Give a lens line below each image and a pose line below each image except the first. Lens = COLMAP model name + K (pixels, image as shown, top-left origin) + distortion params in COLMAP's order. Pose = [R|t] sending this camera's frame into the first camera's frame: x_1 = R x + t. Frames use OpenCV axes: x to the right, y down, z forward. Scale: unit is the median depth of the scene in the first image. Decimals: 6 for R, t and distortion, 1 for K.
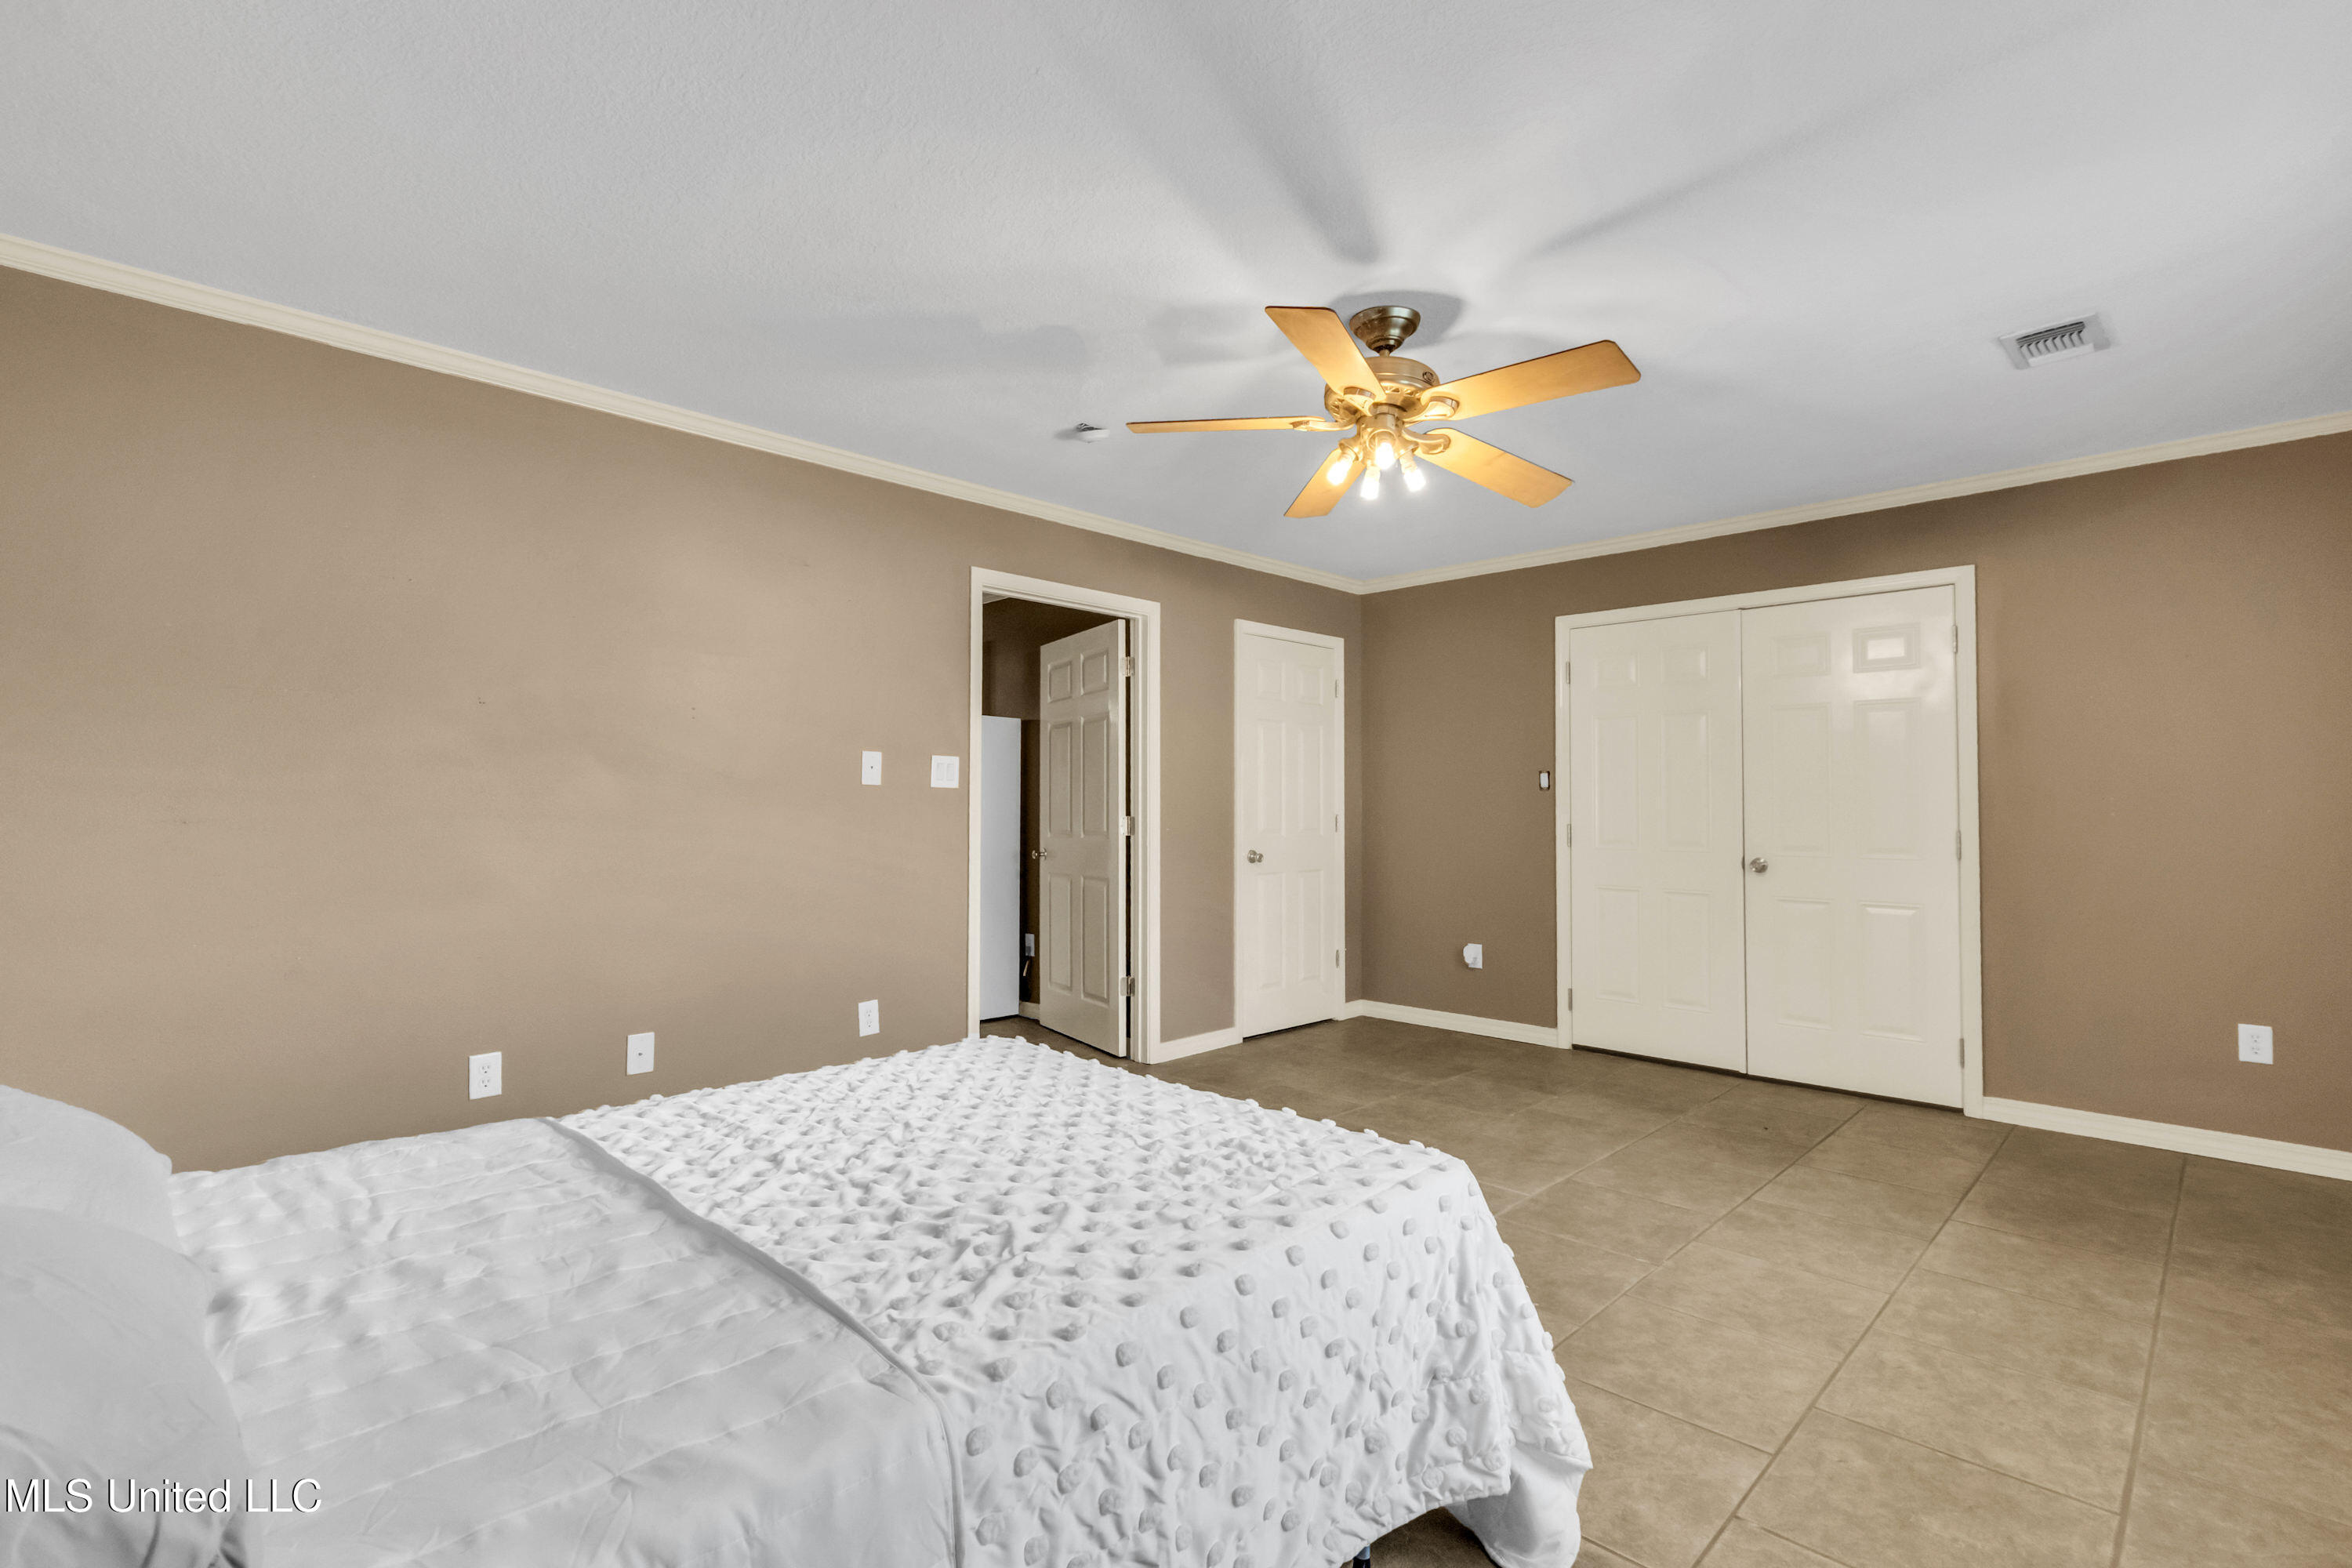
lens RADIAL K [[1077.3, 0, 1143.4], [0, 1077.3, 803.9], [0, 0, 1]] dist [0.000594, 0.000261]
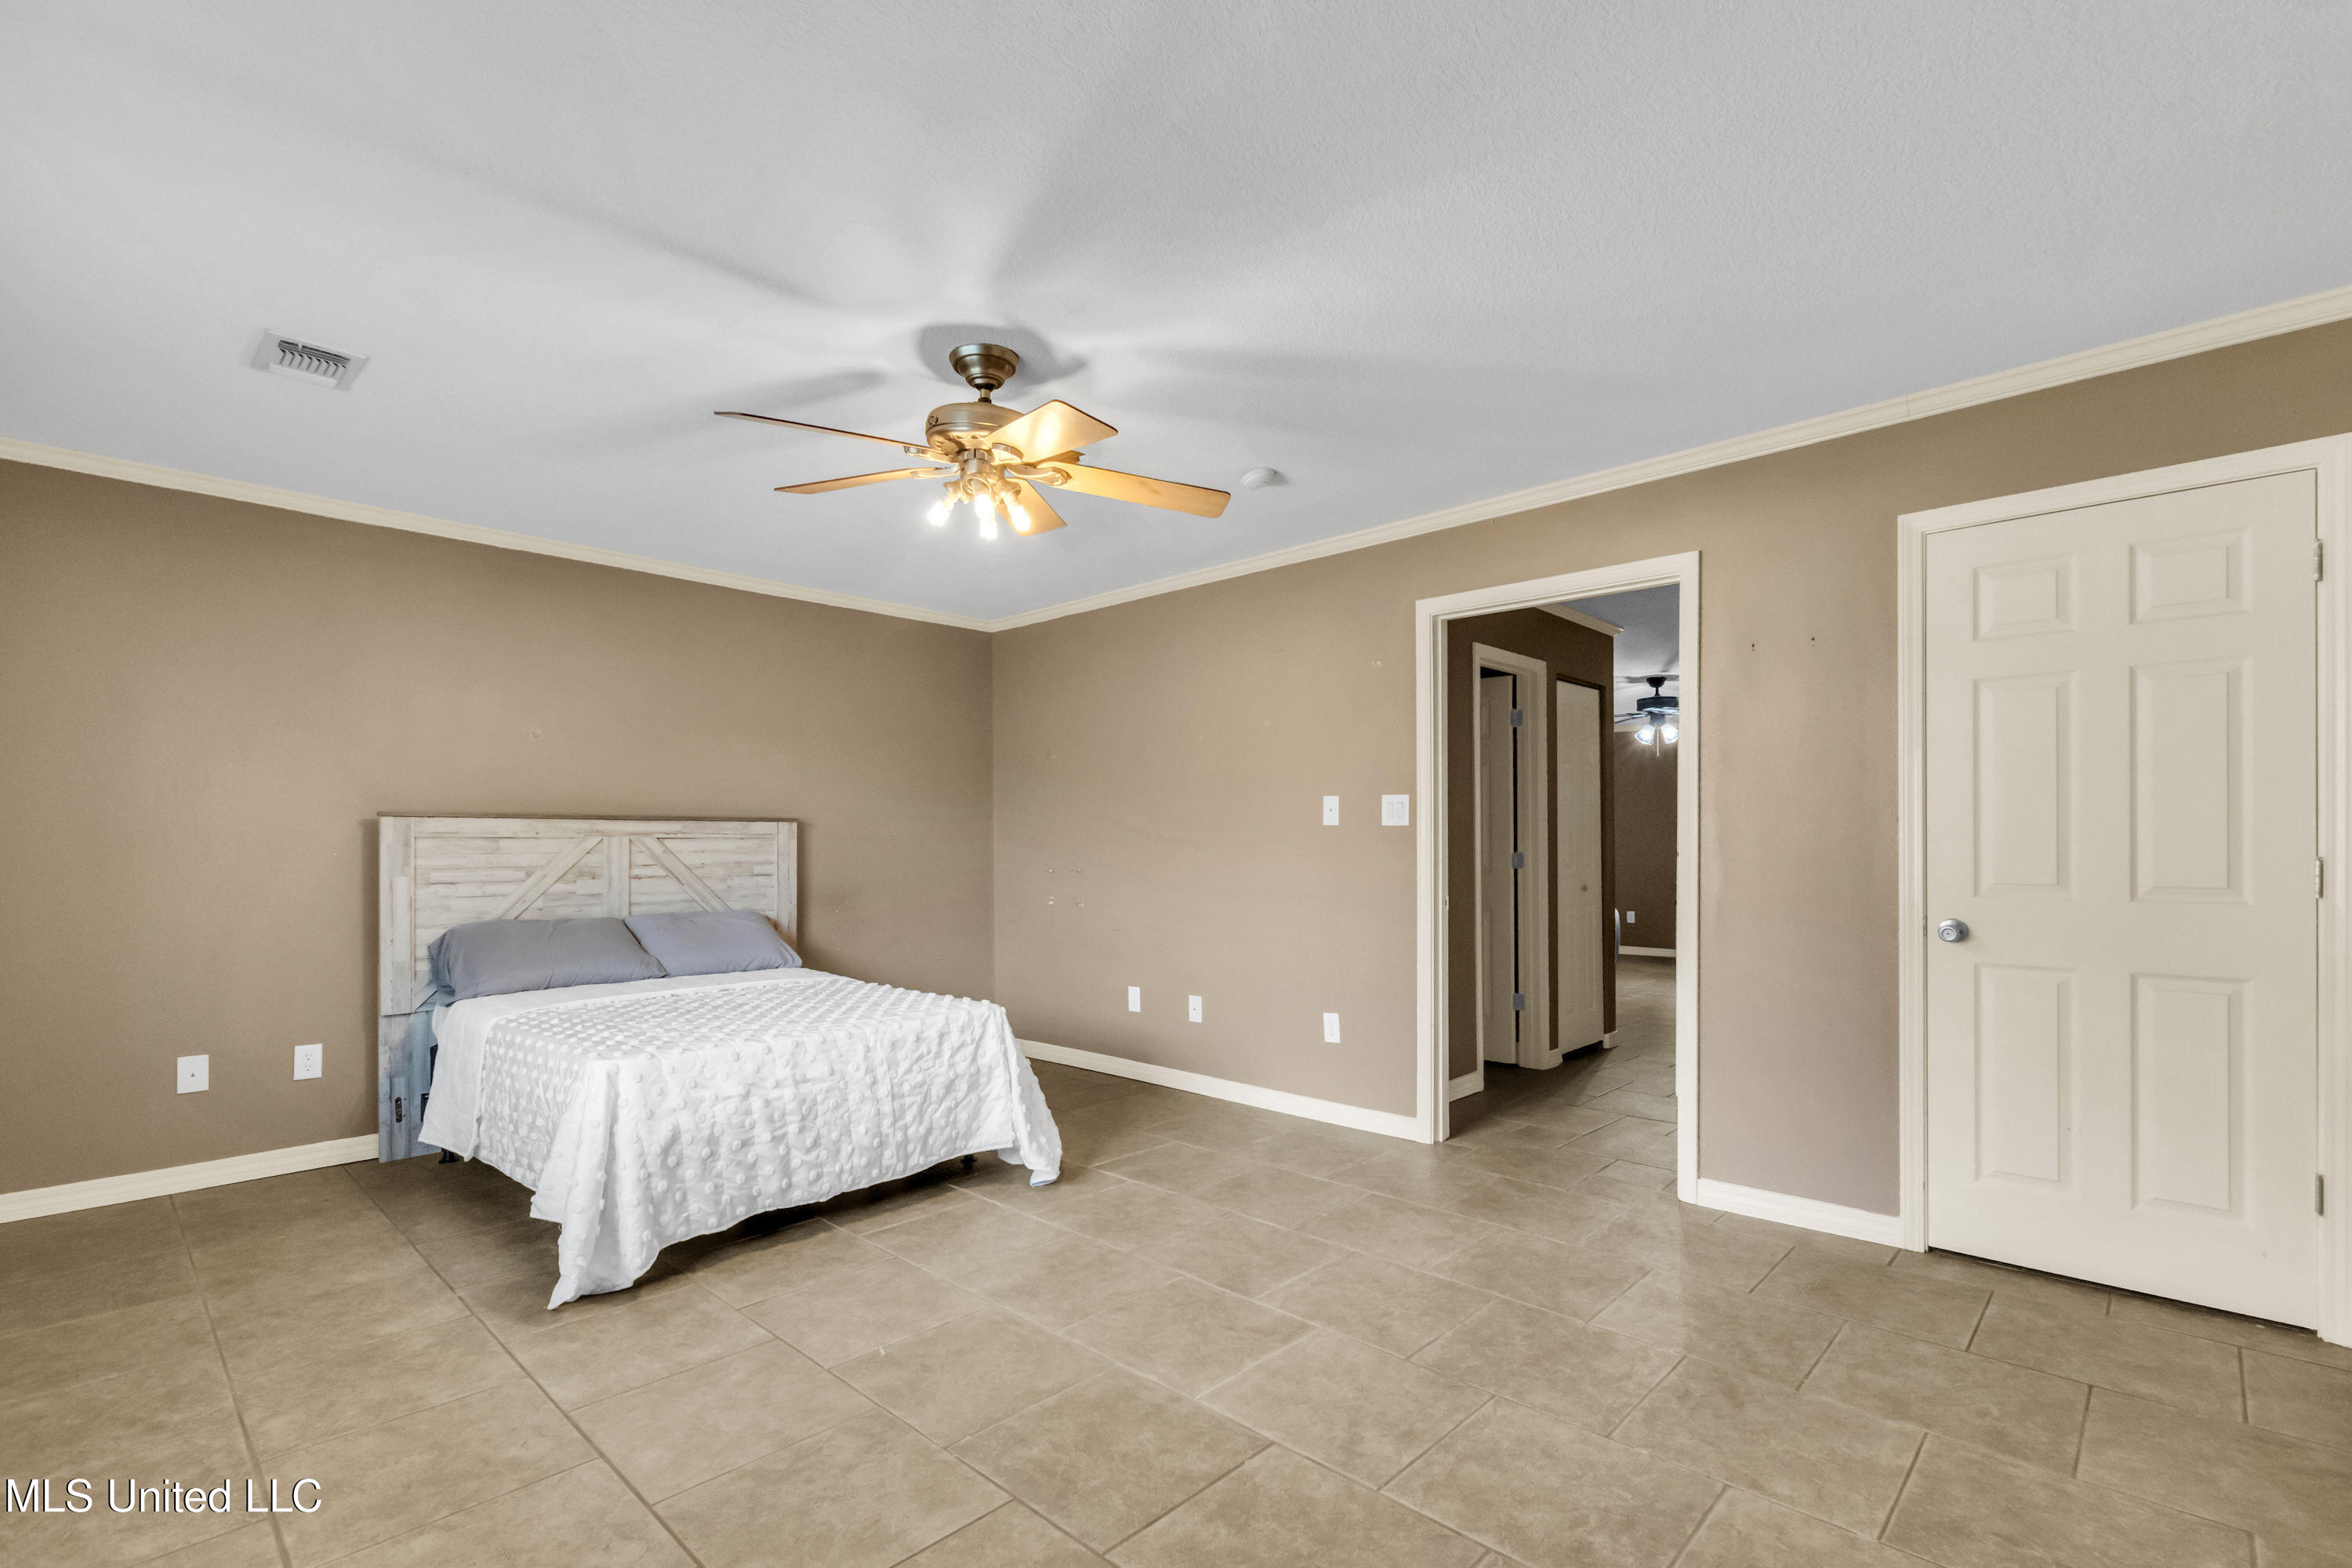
lens RADIAL K [[1055.6, 0, 1184.9], [0, 1055.6, 853.7], [0, 0, 1]] dist [-0.000300, -0.000142]
pose [[0.045509, 0.000728, -0.998964, 0.859518], [0.002979, 0.999995, 0.000865, 0.010951], [0.998959, -0.003015, 0.045507, 0.801327]]
